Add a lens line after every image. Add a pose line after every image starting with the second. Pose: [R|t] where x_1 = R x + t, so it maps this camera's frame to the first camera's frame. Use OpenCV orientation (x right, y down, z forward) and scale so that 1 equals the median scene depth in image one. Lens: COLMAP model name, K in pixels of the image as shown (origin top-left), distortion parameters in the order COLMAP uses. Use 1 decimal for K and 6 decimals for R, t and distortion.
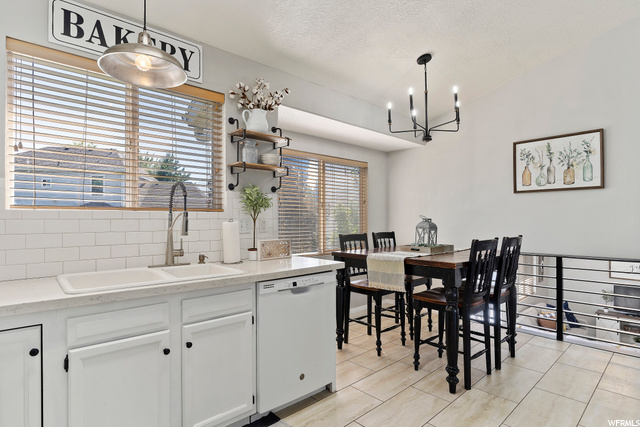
lens RADIAL K [[330.8, 0, 323.0], [0, 330.8, 218.2], [0, 0, 1]] dist [-0.006619, -0.000095]
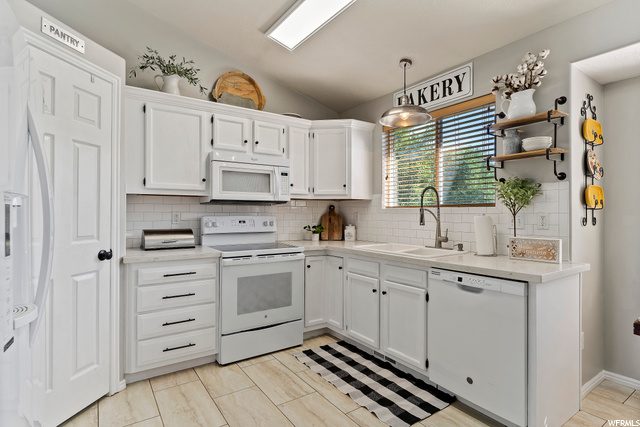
lens RADIAL K [[330.8, 0, 323.7], [0, 330.8, 213.2], [0, 0, 1]] dist [-0.006619, -0.000095]
pose [[-0.135186, 0.001115, -0.990820, 0.611011], [0.000674, 0.999999, 0.001034, 0.000094], [0.990820, -0.000528, -0.135186, 0.470950]]
